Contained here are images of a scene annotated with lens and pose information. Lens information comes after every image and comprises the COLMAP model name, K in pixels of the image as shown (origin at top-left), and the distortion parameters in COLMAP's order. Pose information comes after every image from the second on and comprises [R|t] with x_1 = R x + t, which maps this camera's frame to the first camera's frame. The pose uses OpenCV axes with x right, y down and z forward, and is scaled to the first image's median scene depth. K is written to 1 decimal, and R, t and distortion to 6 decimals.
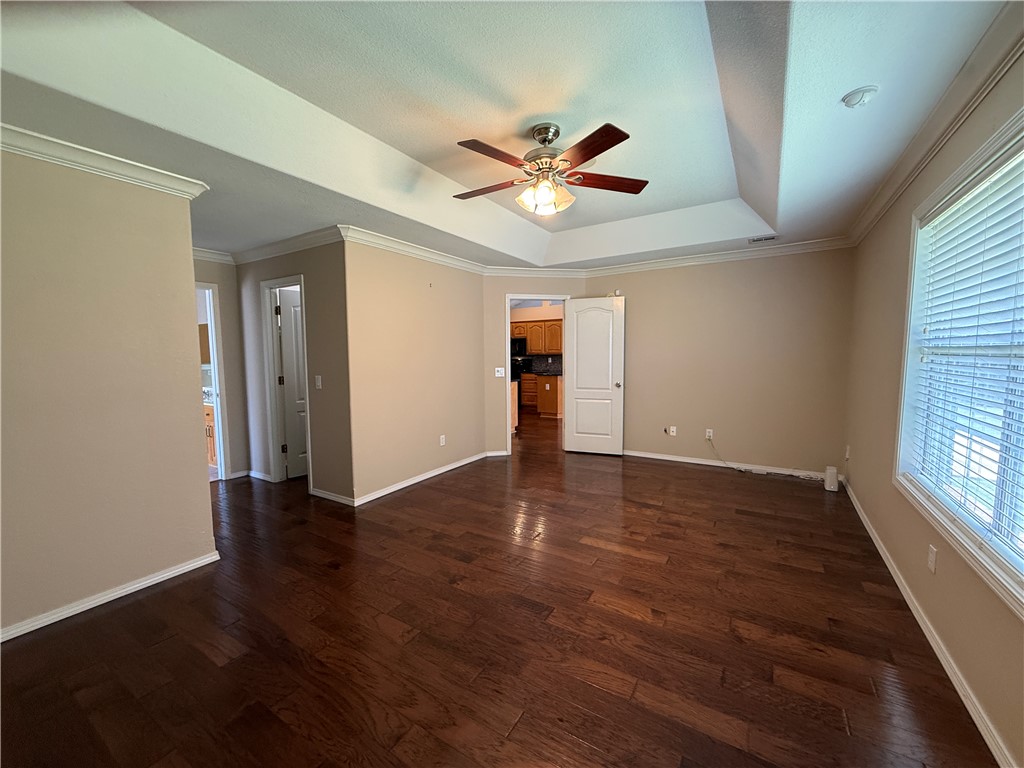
lens RADIAL K [[408.0, 0, 504.7], [0, 408.0, 381.7], [0, 0, 1]] dist [-0.004827, 0.000800]
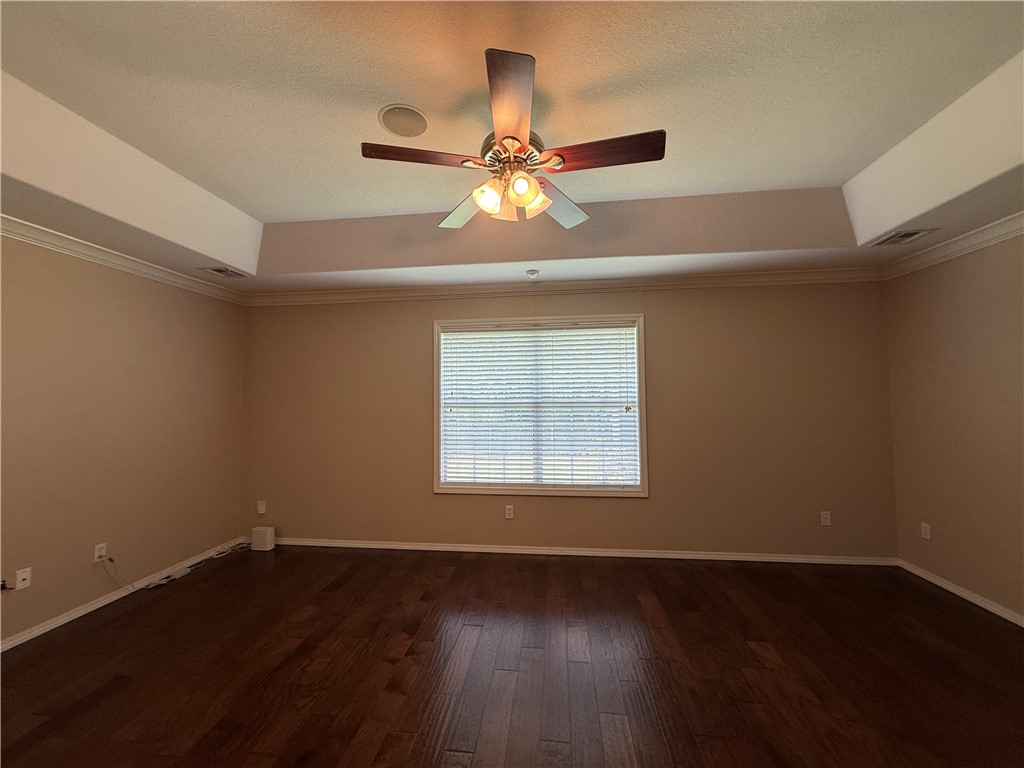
lens RADIAL K [[408.0, 0, 505.5], [0, 408.0, 384.8], [0, 0, 1]] dist [-0.004827, 0.000800]
pose [[-0.428661, 0.043462, 0.902420, -0.430068], [0.079076, 0.996814, -0.010446, -0.090063], [-0.899998, 0.066882, -0.430732, 1.082227]]
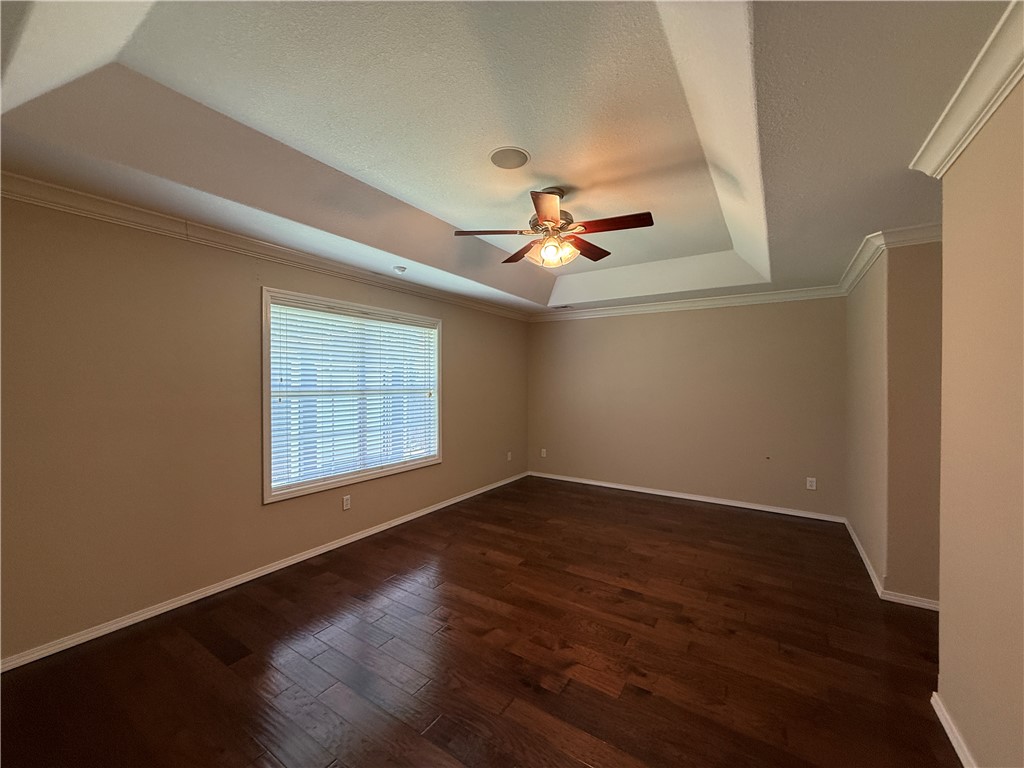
lens RADIAL K [[408.0, 0, 509.1], [0, 408.0, 384.5], [0, 0, 1]] dist [-0.004827, 0.000800]
pose [[-0.999822, 0.007393, 0.017347, 0.156174], [0.008736, 0.996861, 0.078693, -0.151454], [-0.016711, 0.078831, -0.996748, 1.689618]]
